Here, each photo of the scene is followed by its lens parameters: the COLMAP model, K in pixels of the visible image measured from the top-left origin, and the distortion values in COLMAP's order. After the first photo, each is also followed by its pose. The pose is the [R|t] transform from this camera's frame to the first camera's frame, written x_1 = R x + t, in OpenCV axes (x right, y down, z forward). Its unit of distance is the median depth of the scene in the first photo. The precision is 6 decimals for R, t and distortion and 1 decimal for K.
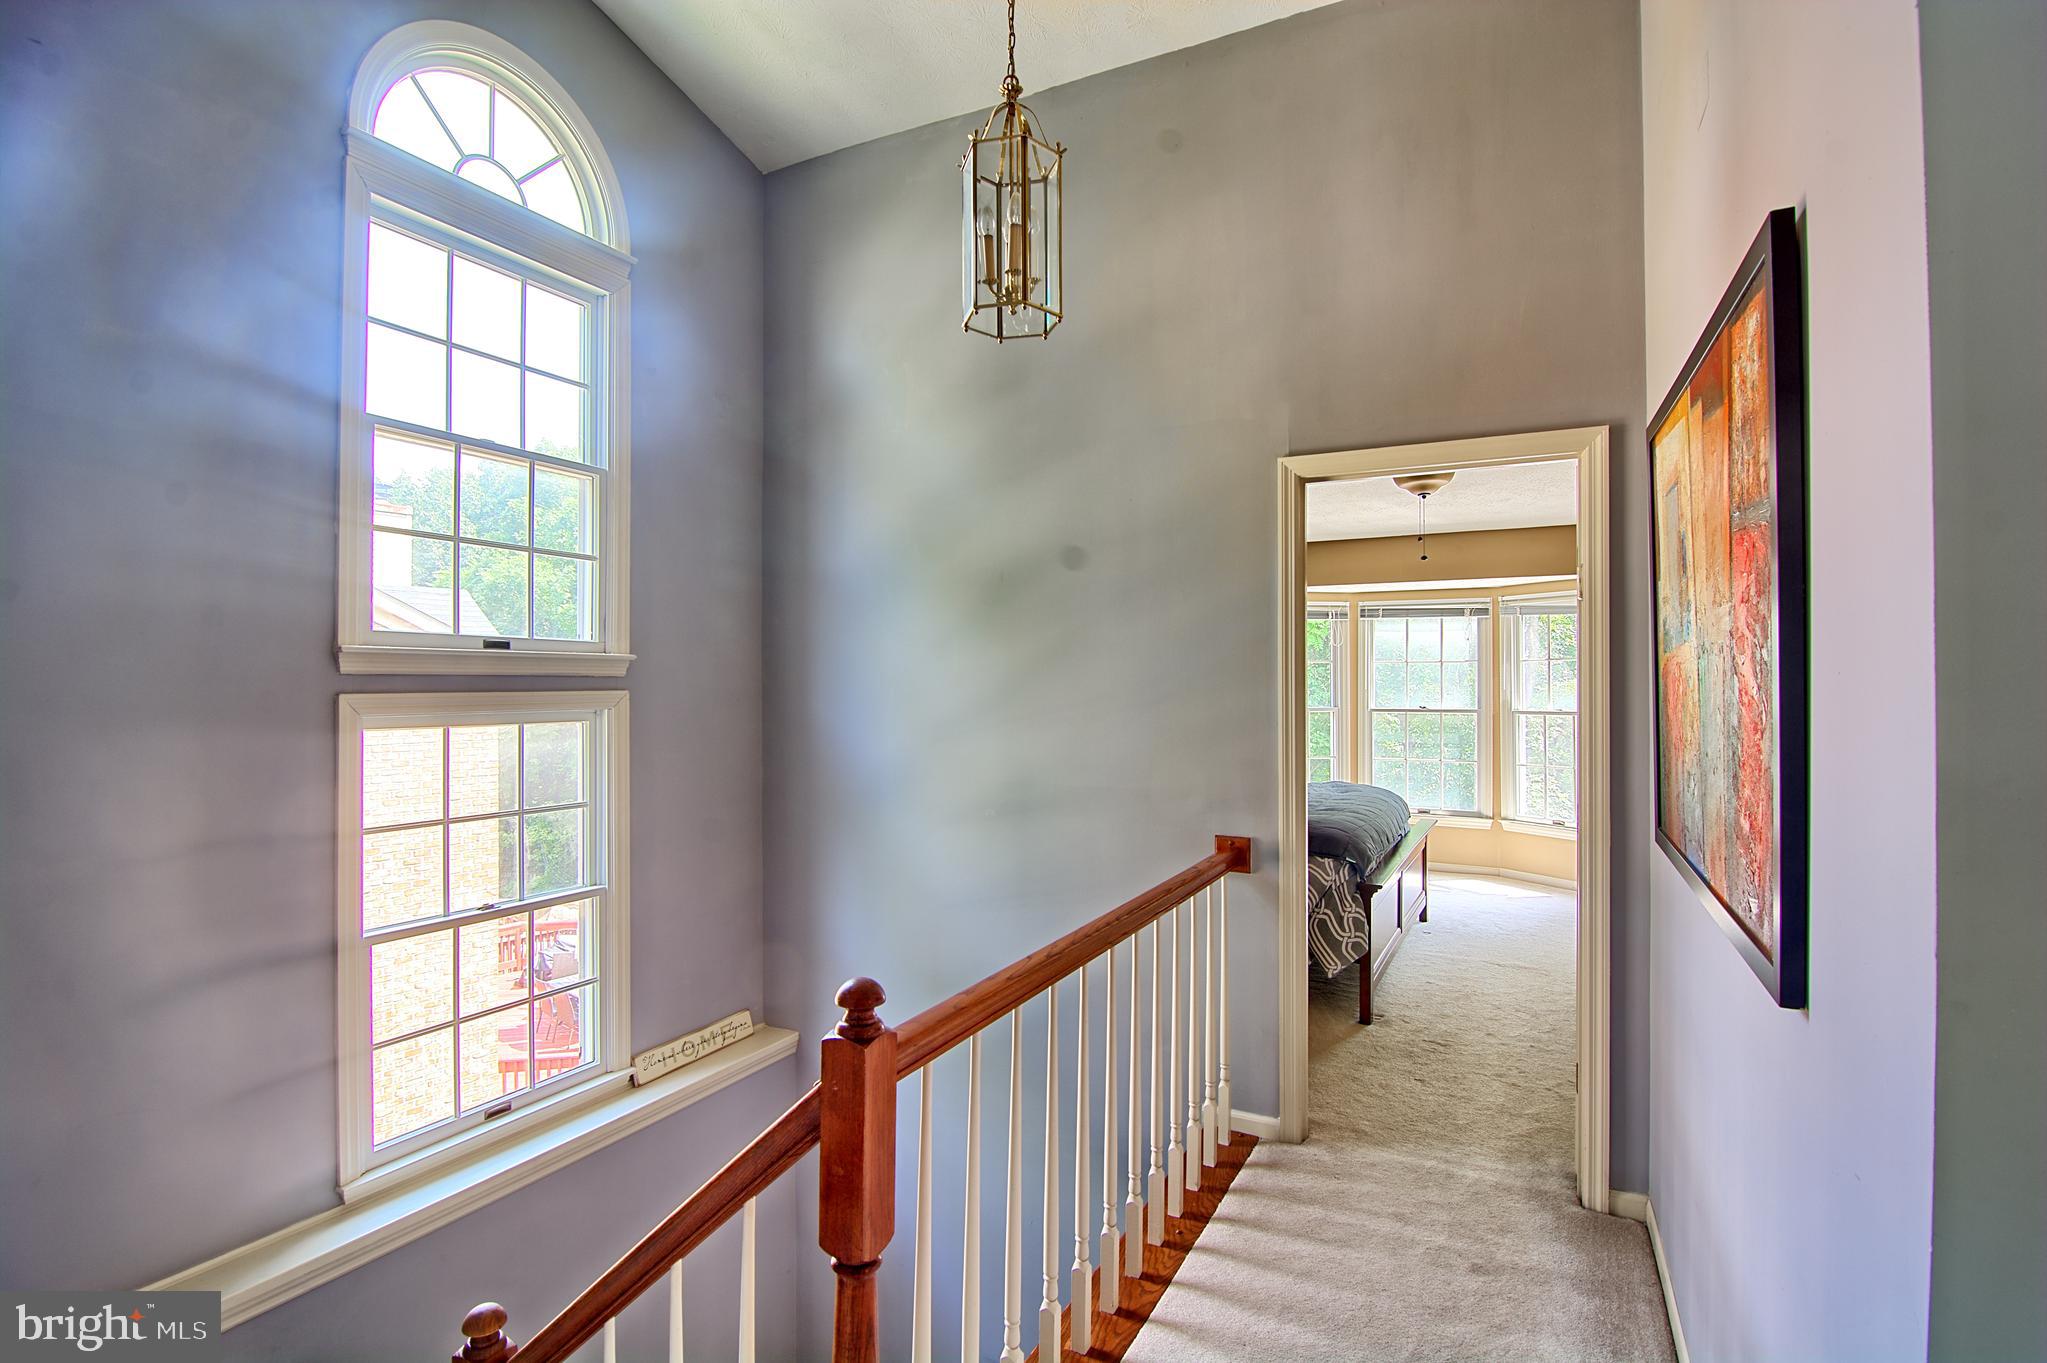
lens RADIAL K [[958.4, 0, 1023.5], [0, 958.4, 681.5], [0, 0, 1]] dist [0.002289, 0.001128]
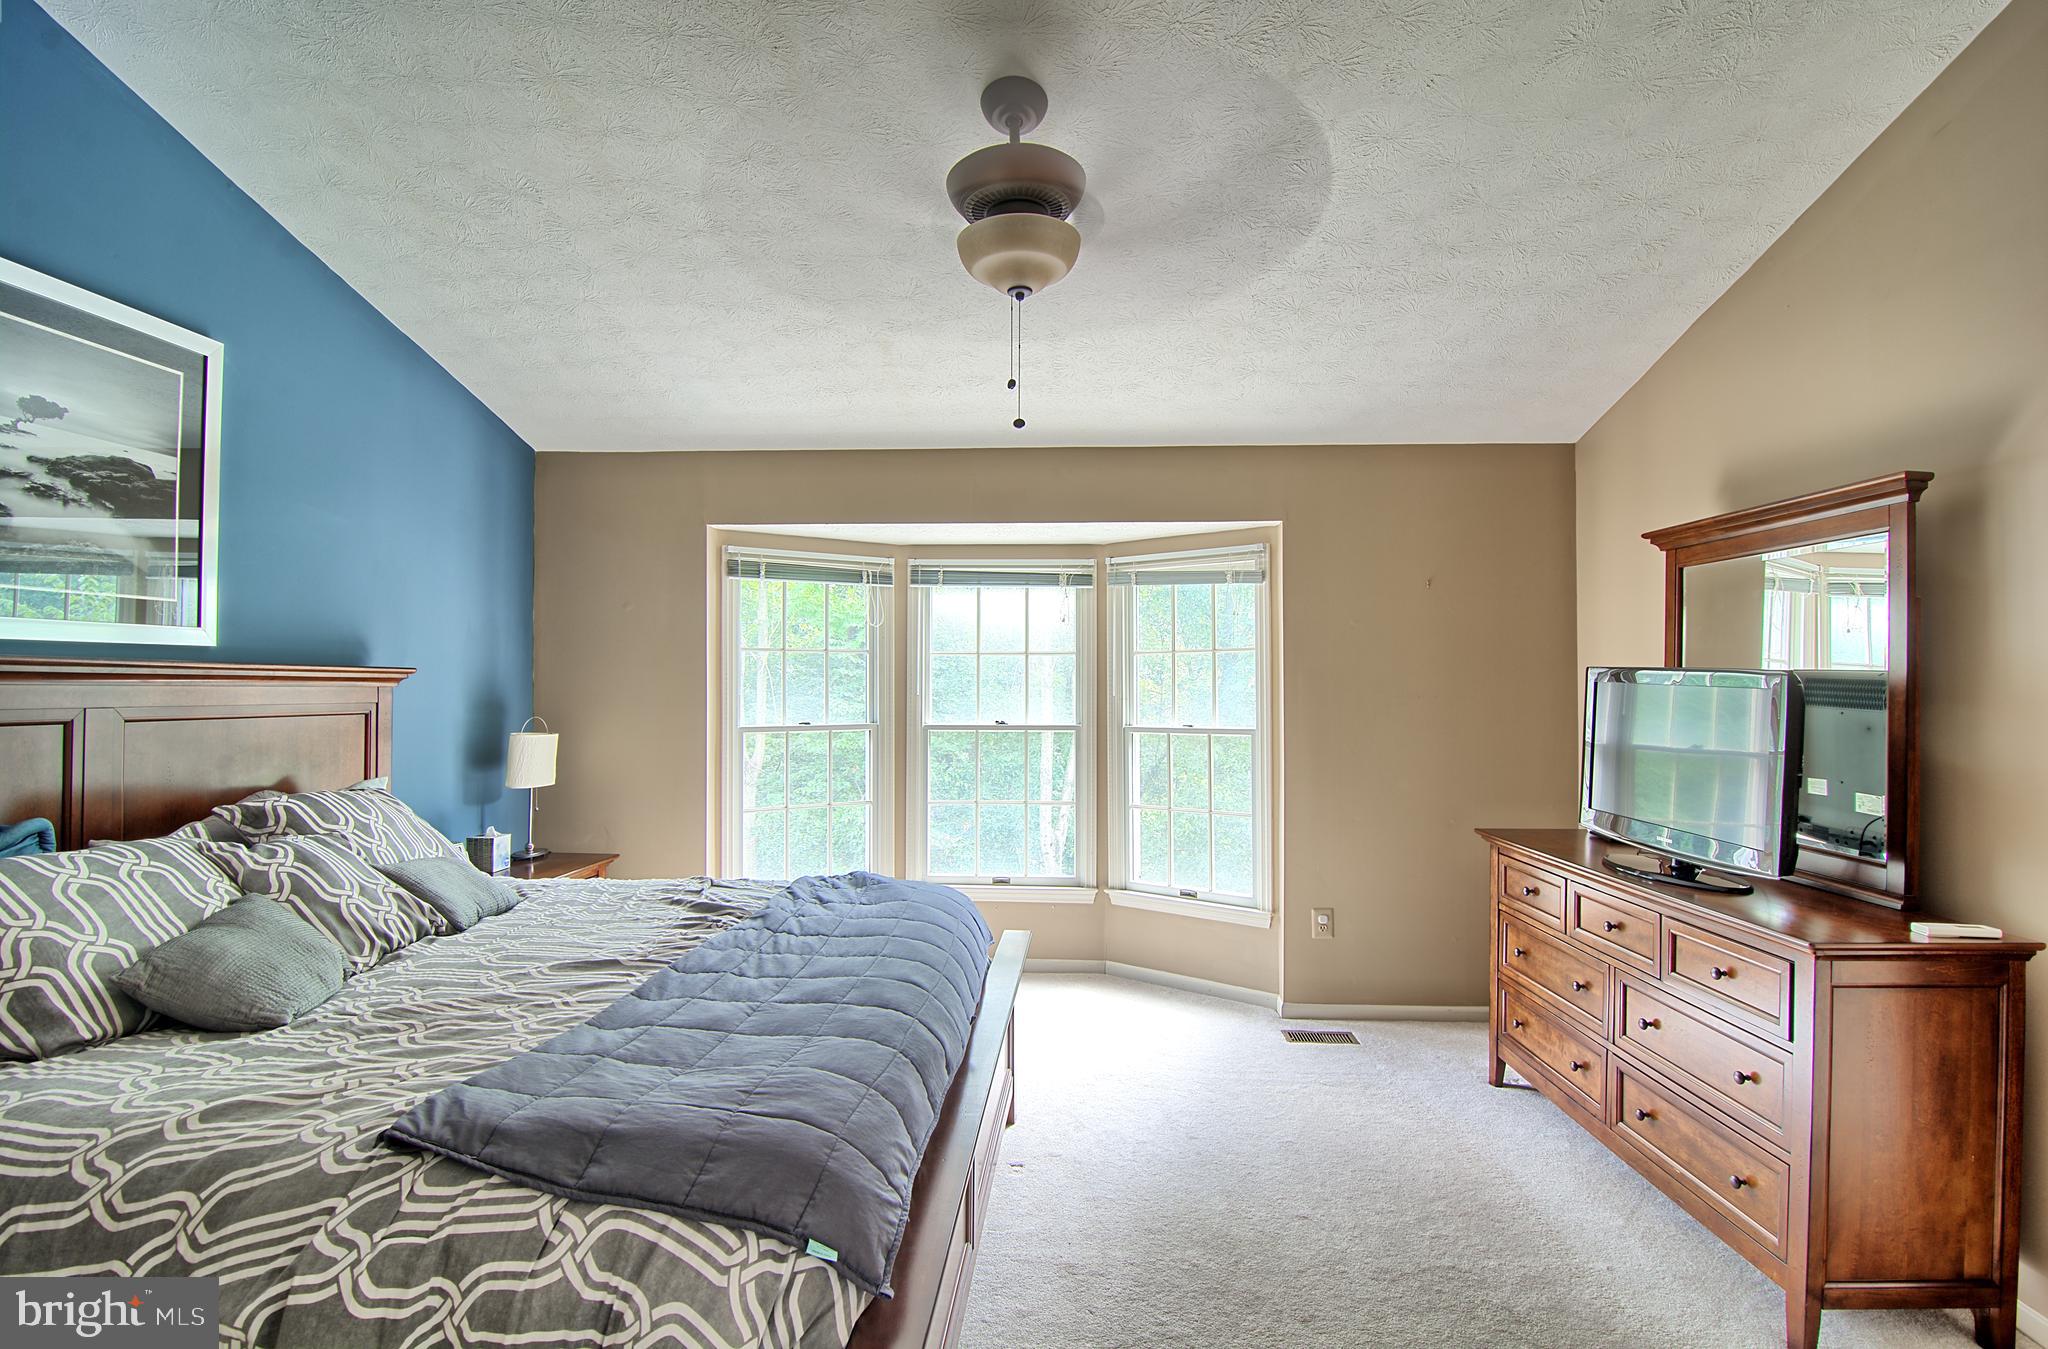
lens RADIAL K [[985.4, 0, 1030.0], [0, 985.4, 680.2], [0, 0, 1]] dist [-0.002941, -0.014572]
pose [[0.904318, 0.003431, 0.426846, 0.151735], [-0.001492, 0.999987, -0.004876, 0.000832], [-0.426857, 0.003773, 0.904311, 0.394811]]
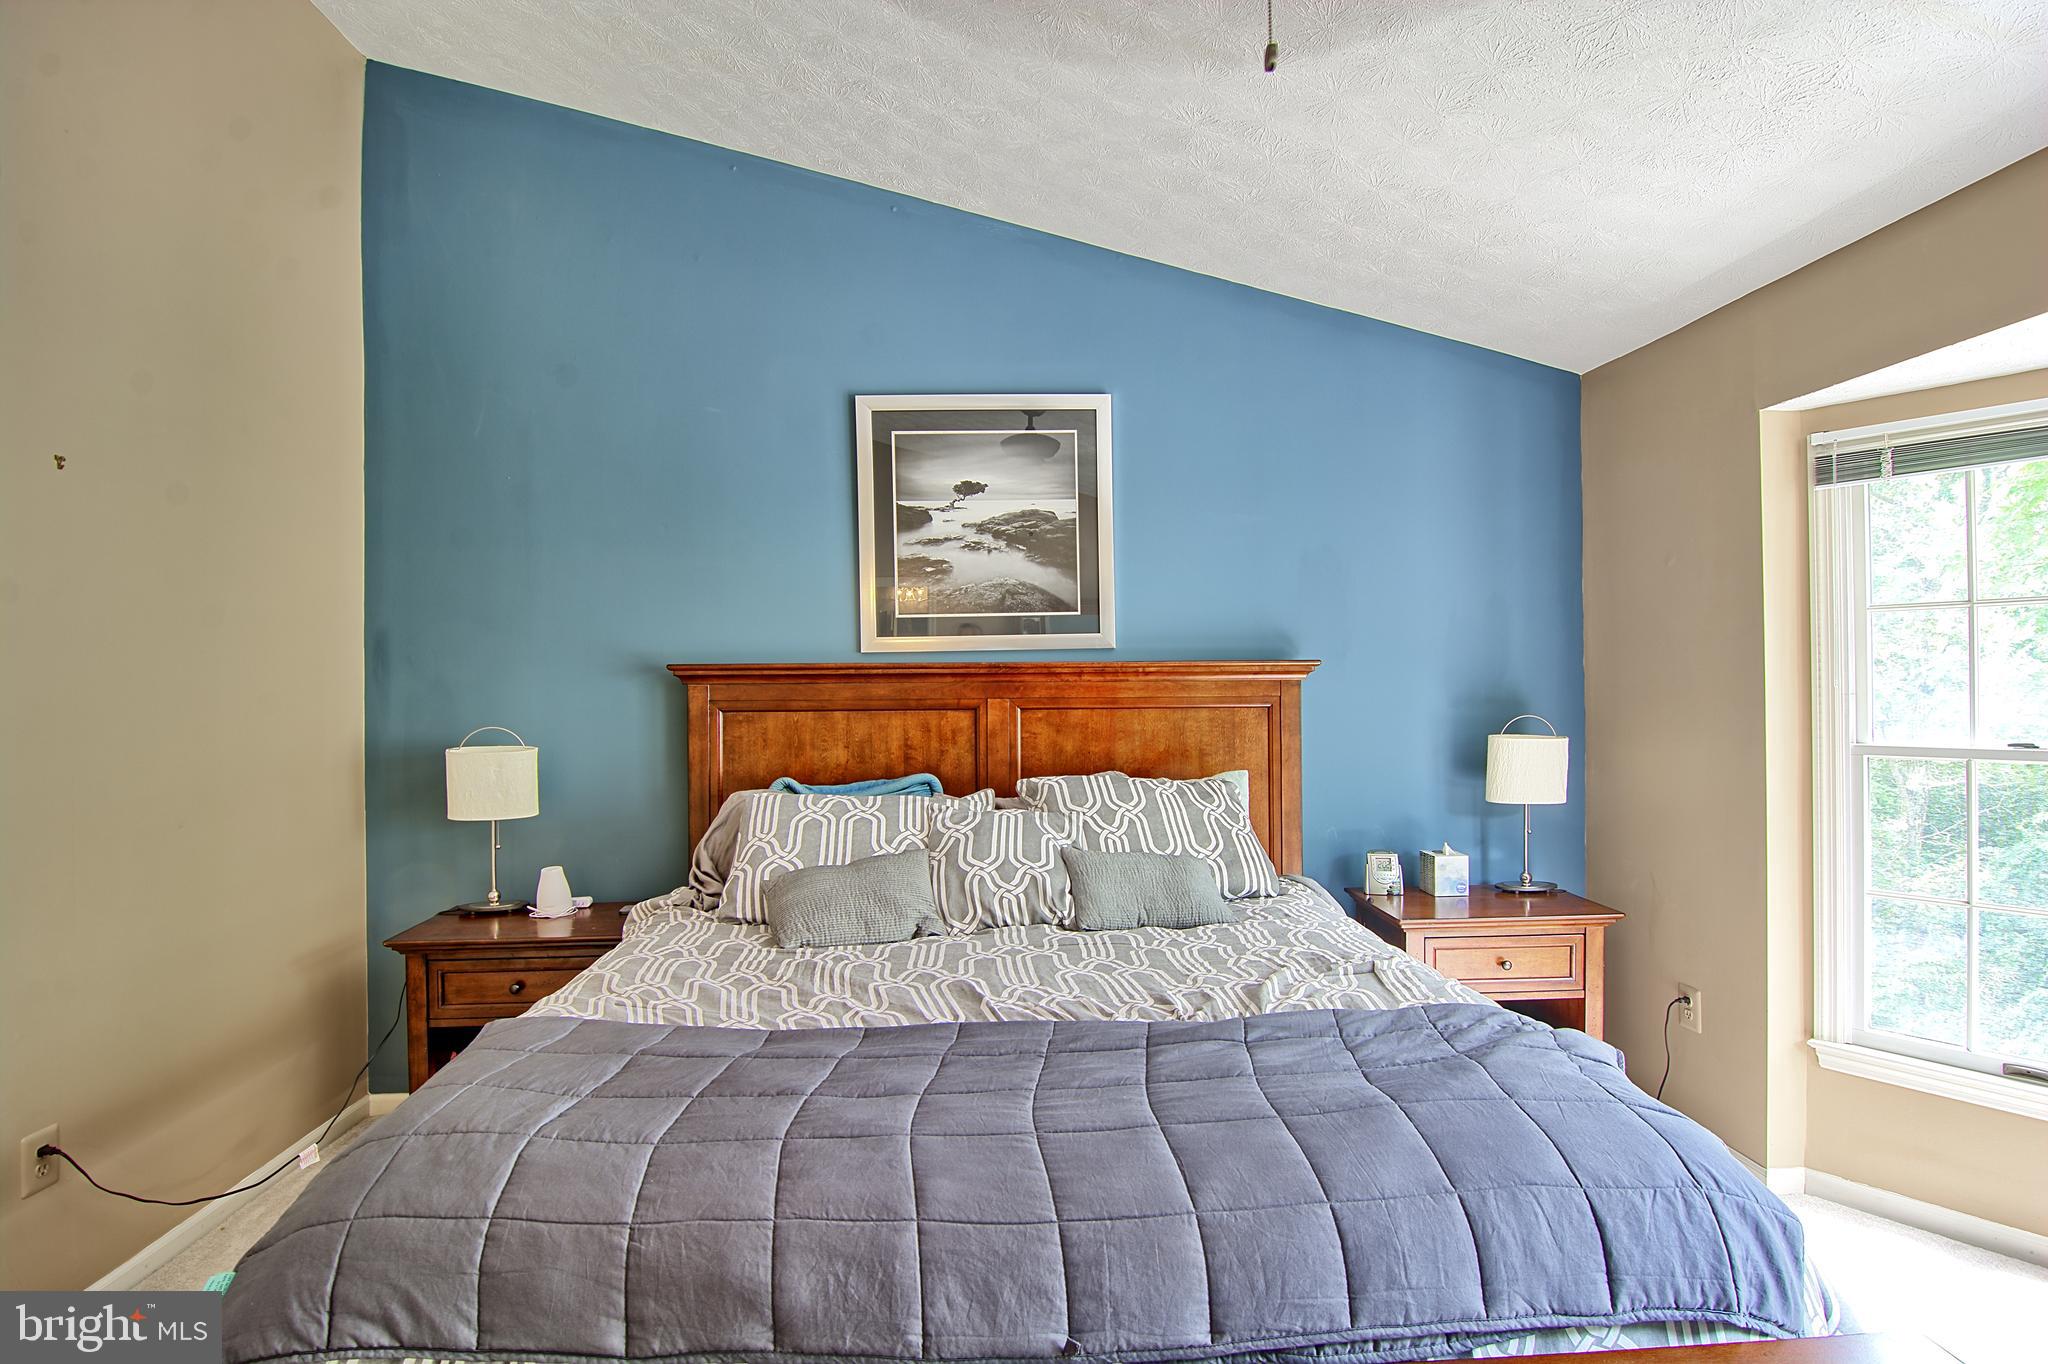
lens RADIAL K [[983.8, 0, 1028.3], [0, 983.8, 682.0], [0, 0, 1]] dist [0.001685, -0.017448]
pose [[0.520331, -0.004921, -0.853950, 0.403197], [0.011769, 0.999930, 0.001409, 0.001029], [0.853883, -0.010783, 0.520353, 0.602454]]
